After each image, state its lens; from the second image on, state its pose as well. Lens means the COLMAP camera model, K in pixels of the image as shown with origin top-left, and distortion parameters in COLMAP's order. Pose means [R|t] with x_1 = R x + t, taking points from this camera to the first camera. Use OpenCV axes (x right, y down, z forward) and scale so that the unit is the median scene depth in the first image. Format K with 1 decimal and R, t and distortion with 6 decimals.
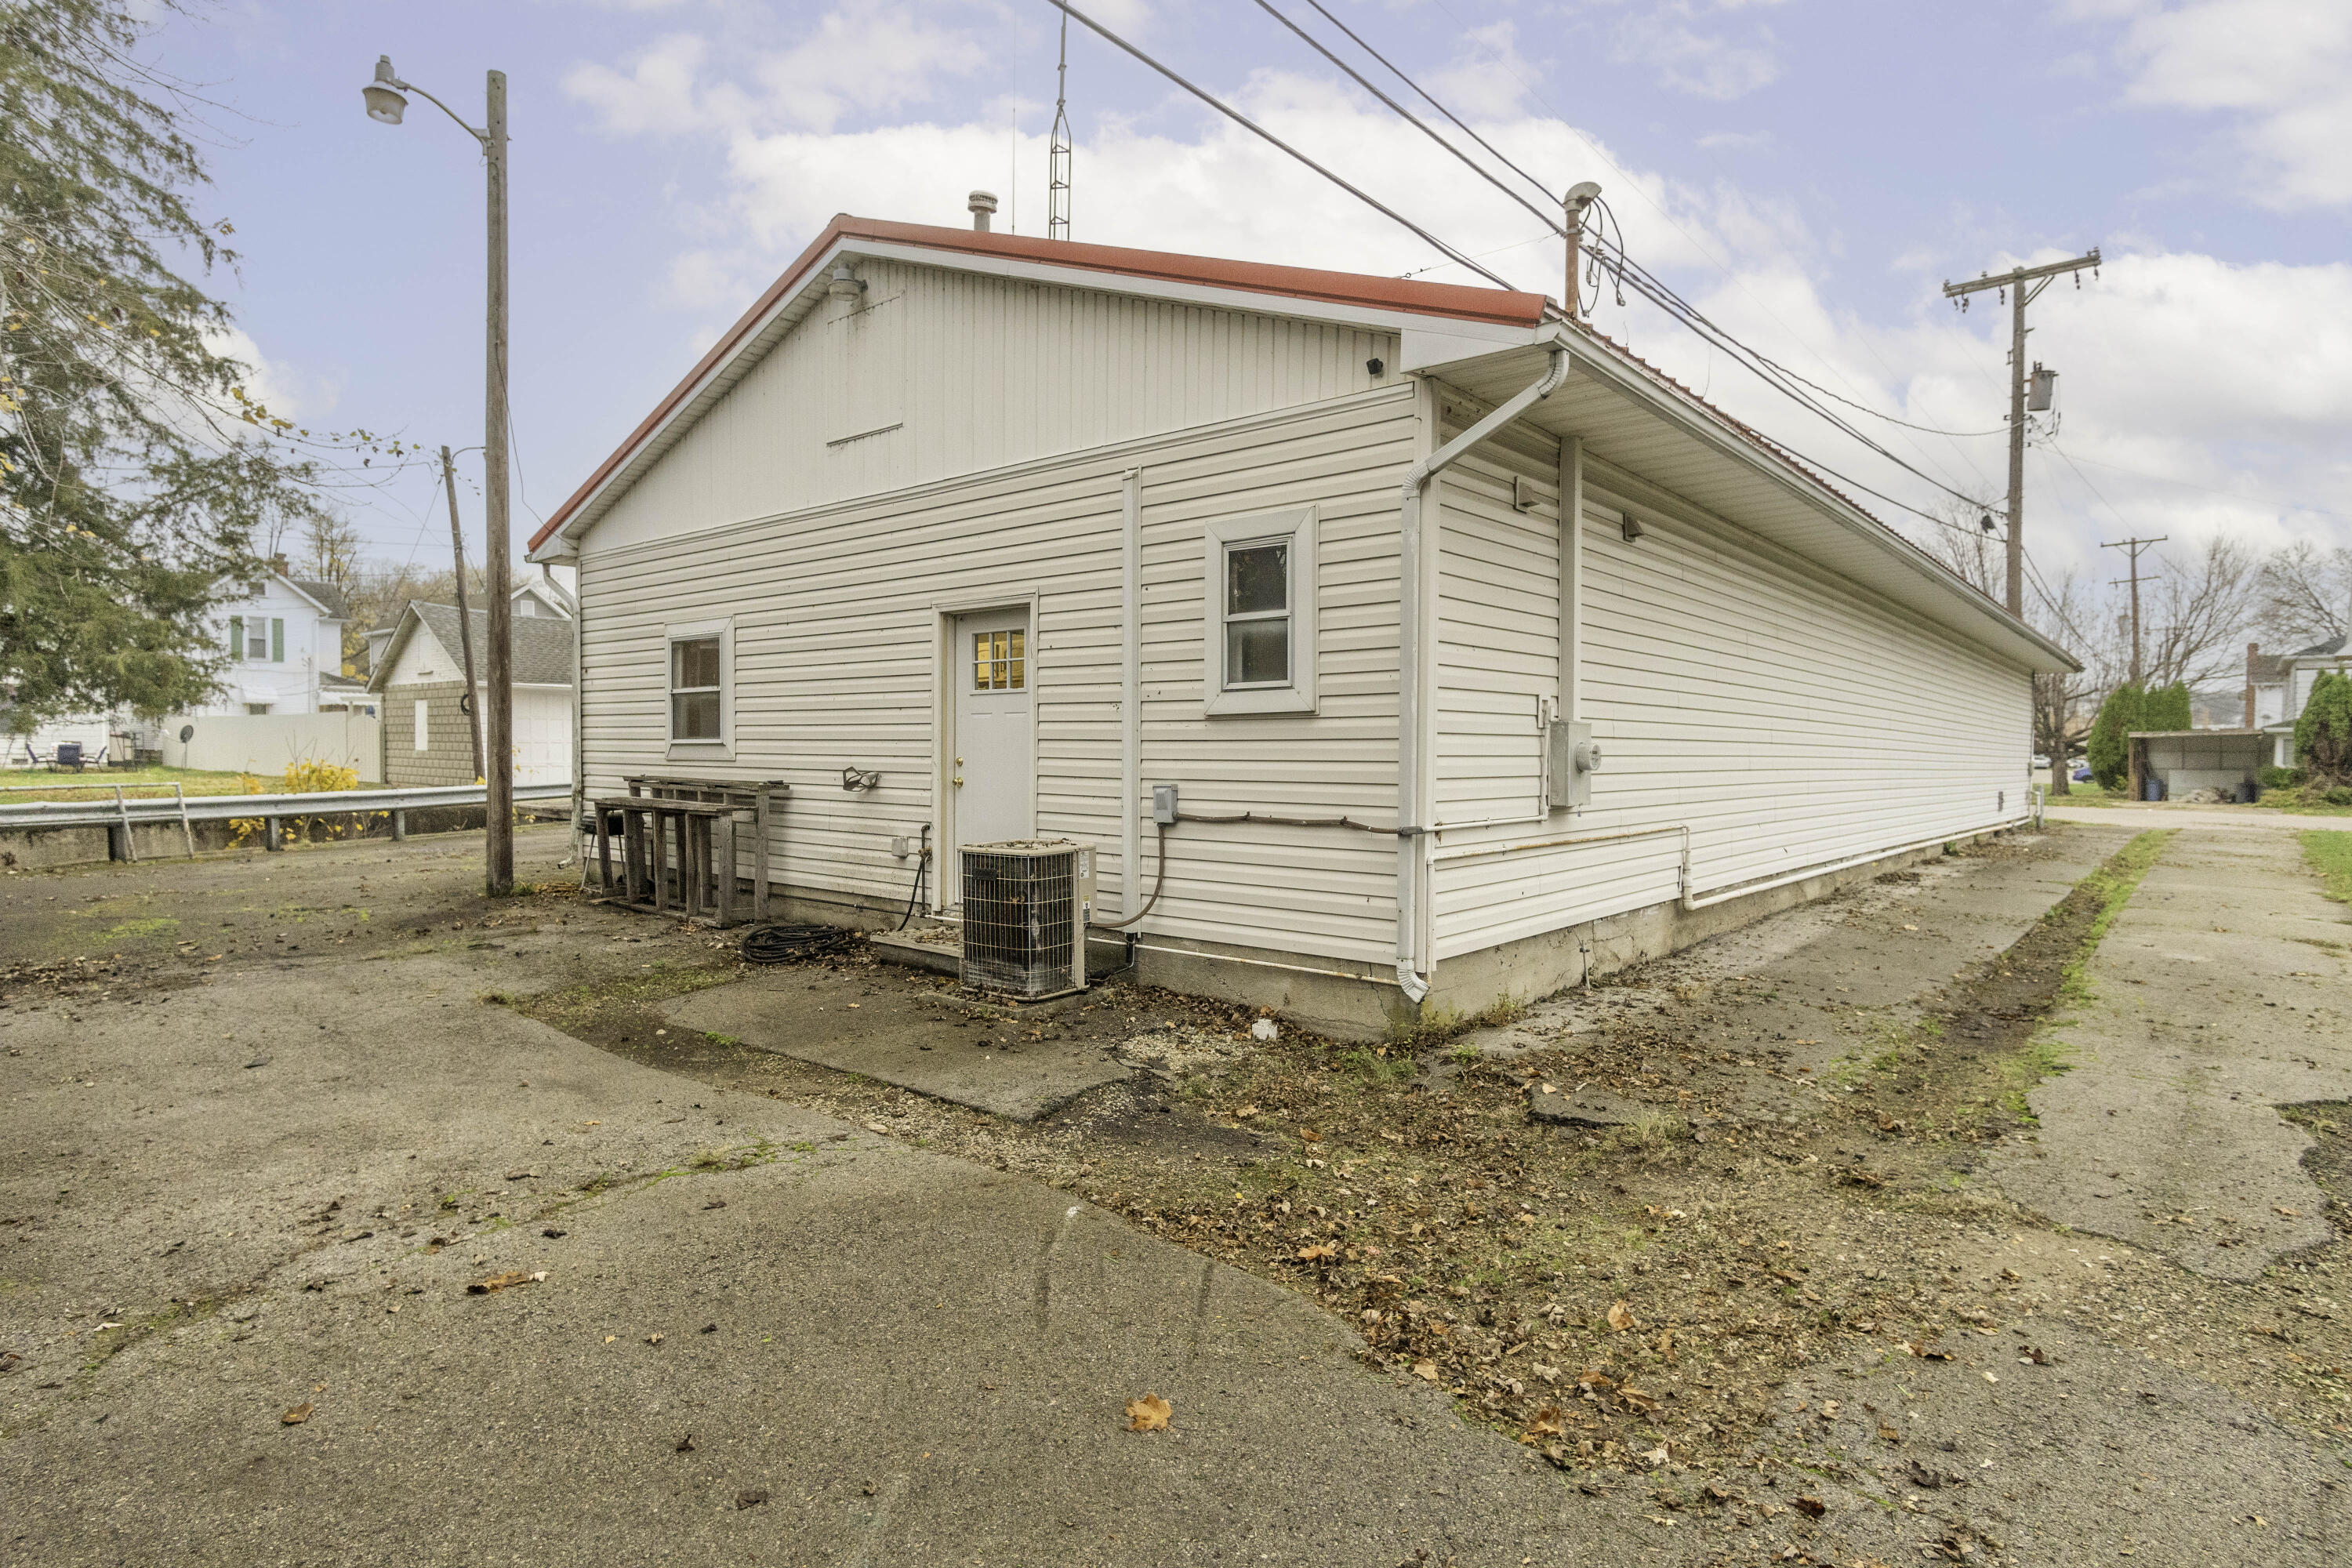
lens RADIAL K [[1248.8, 0, 1170.7], [0, 1248.8, 779.1], [0, 0, 1]] dist [0.004669, 0.000411]
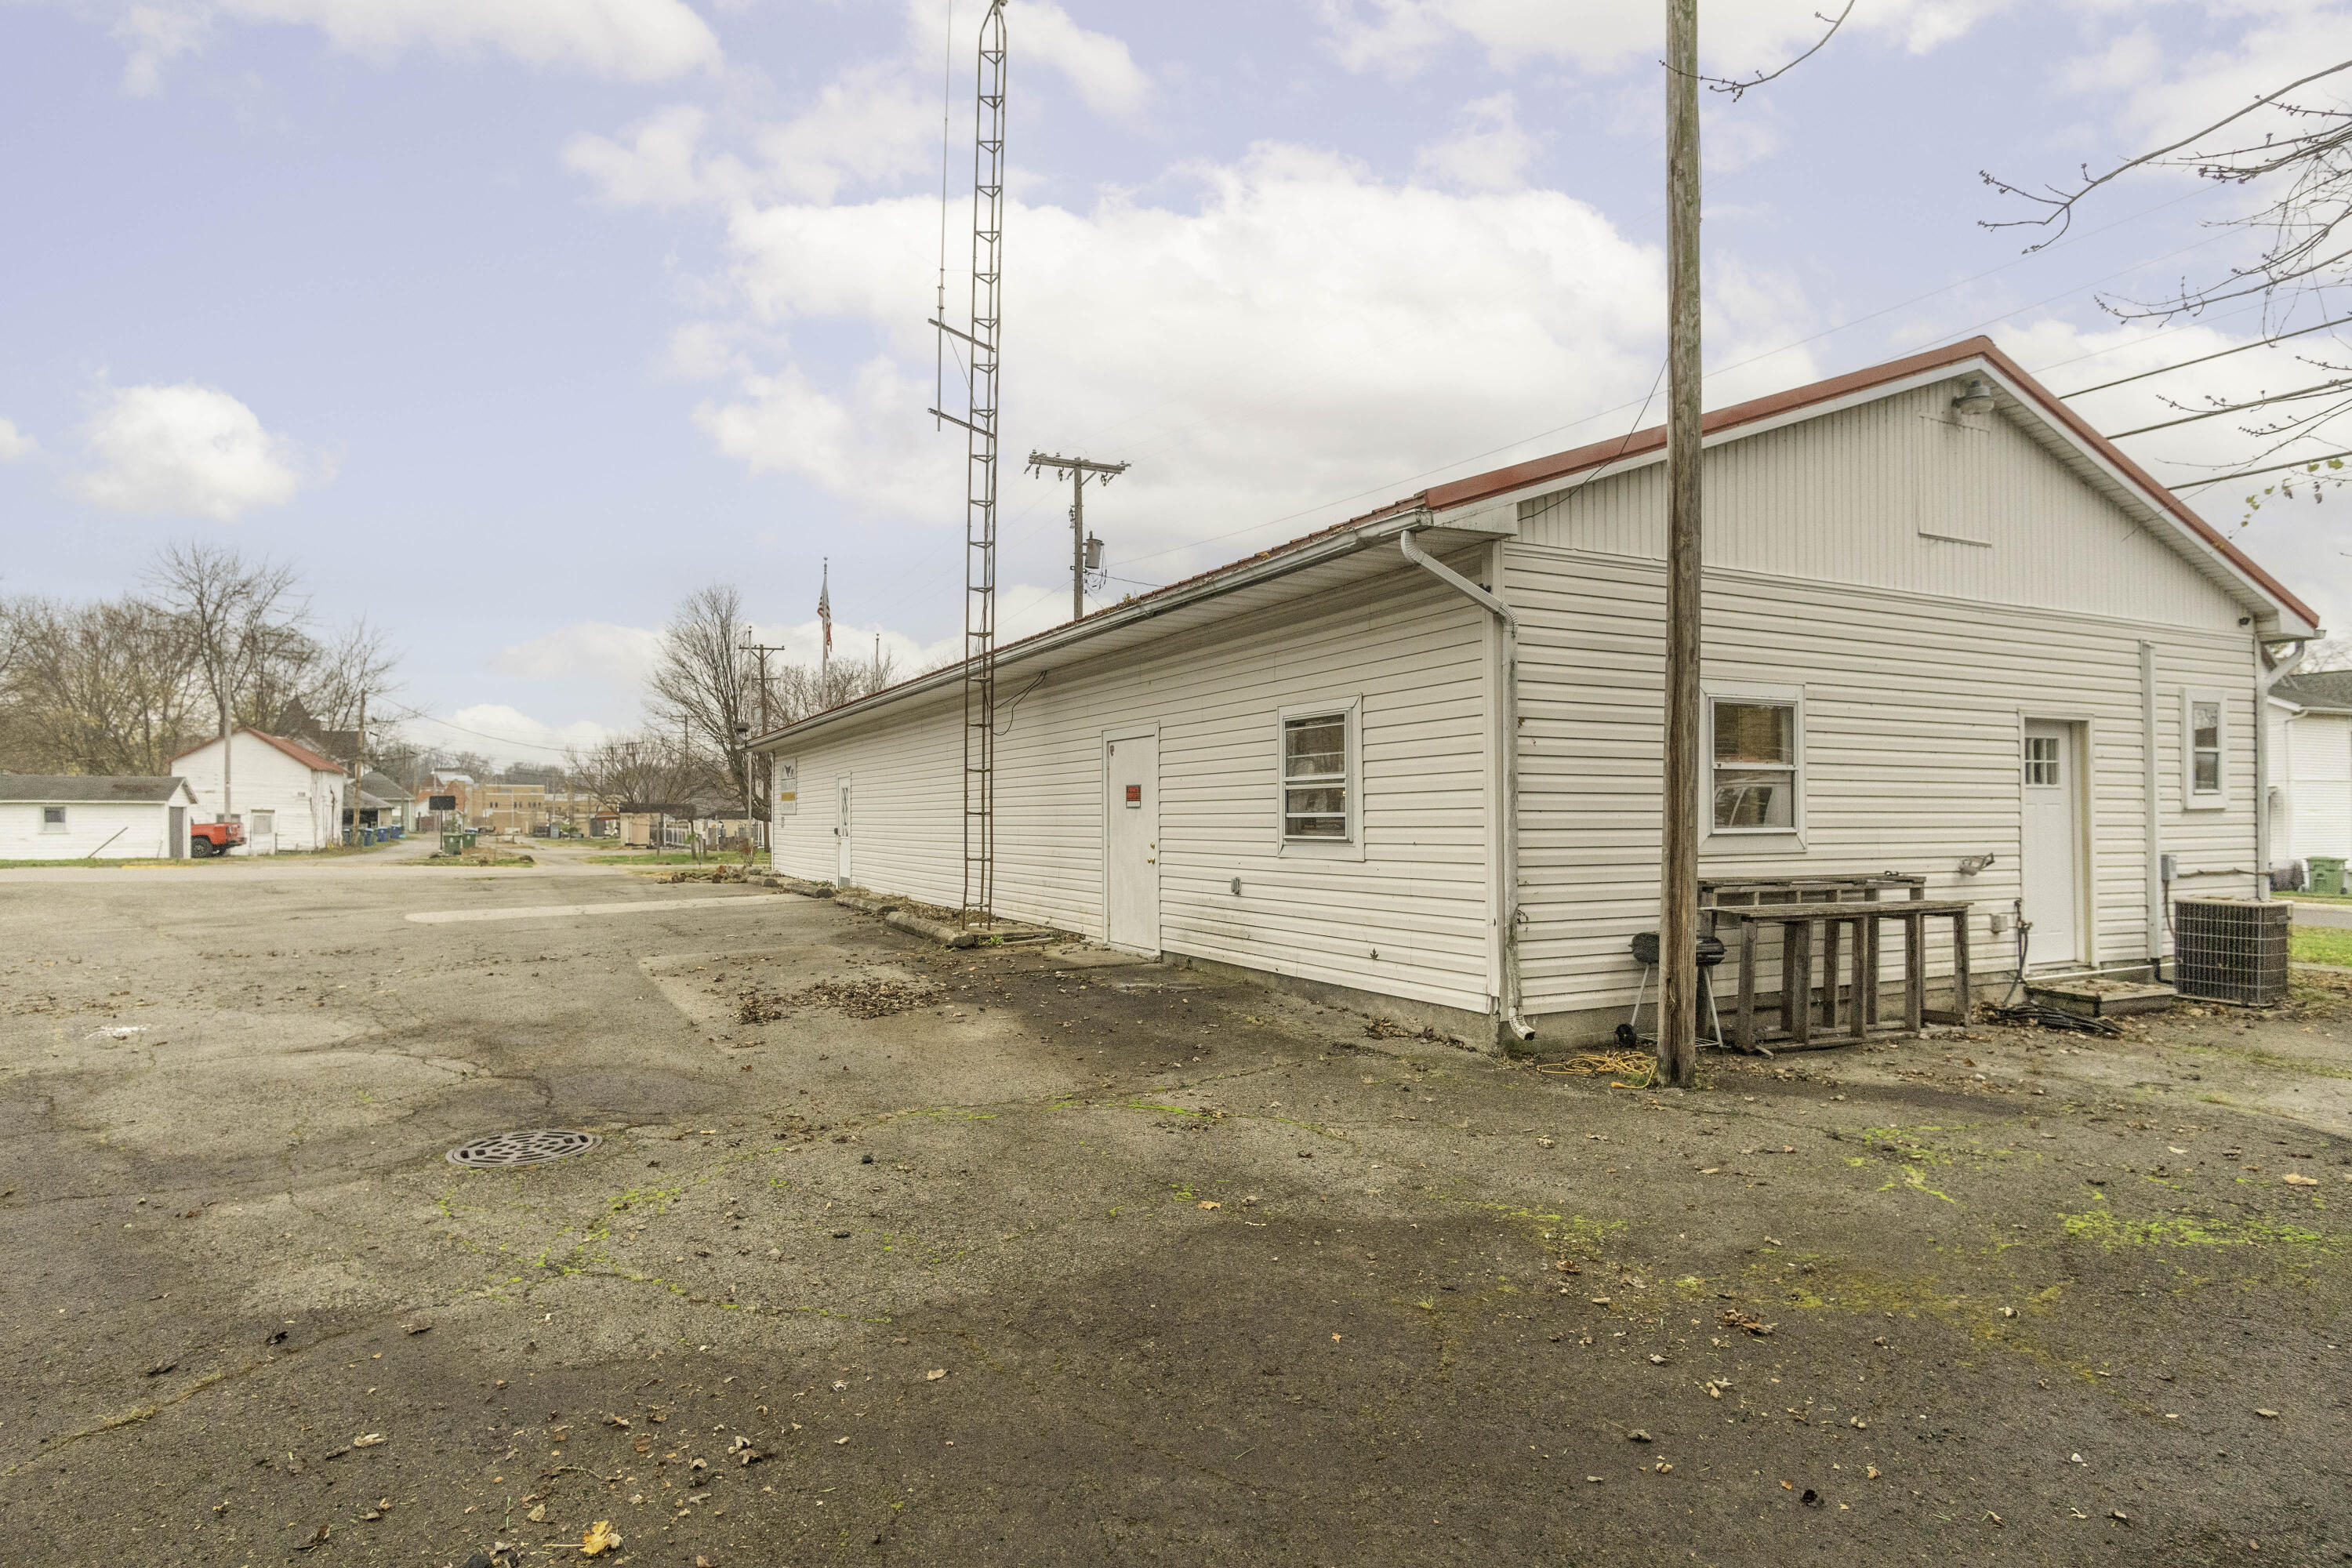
lens RADIAL K [[1248.8, 0, 1169.5], [0, 1248.8, 793.8], [0, 0, 1]] dist [0.004669, 0.000411]
pose [[0.382225, 0.011343, 0.924000, -1.492059], [0.027264, 0.999351, -0.023546, -0.053316], [-0.923667, 0.034192, 0.381668, 1.226810]]
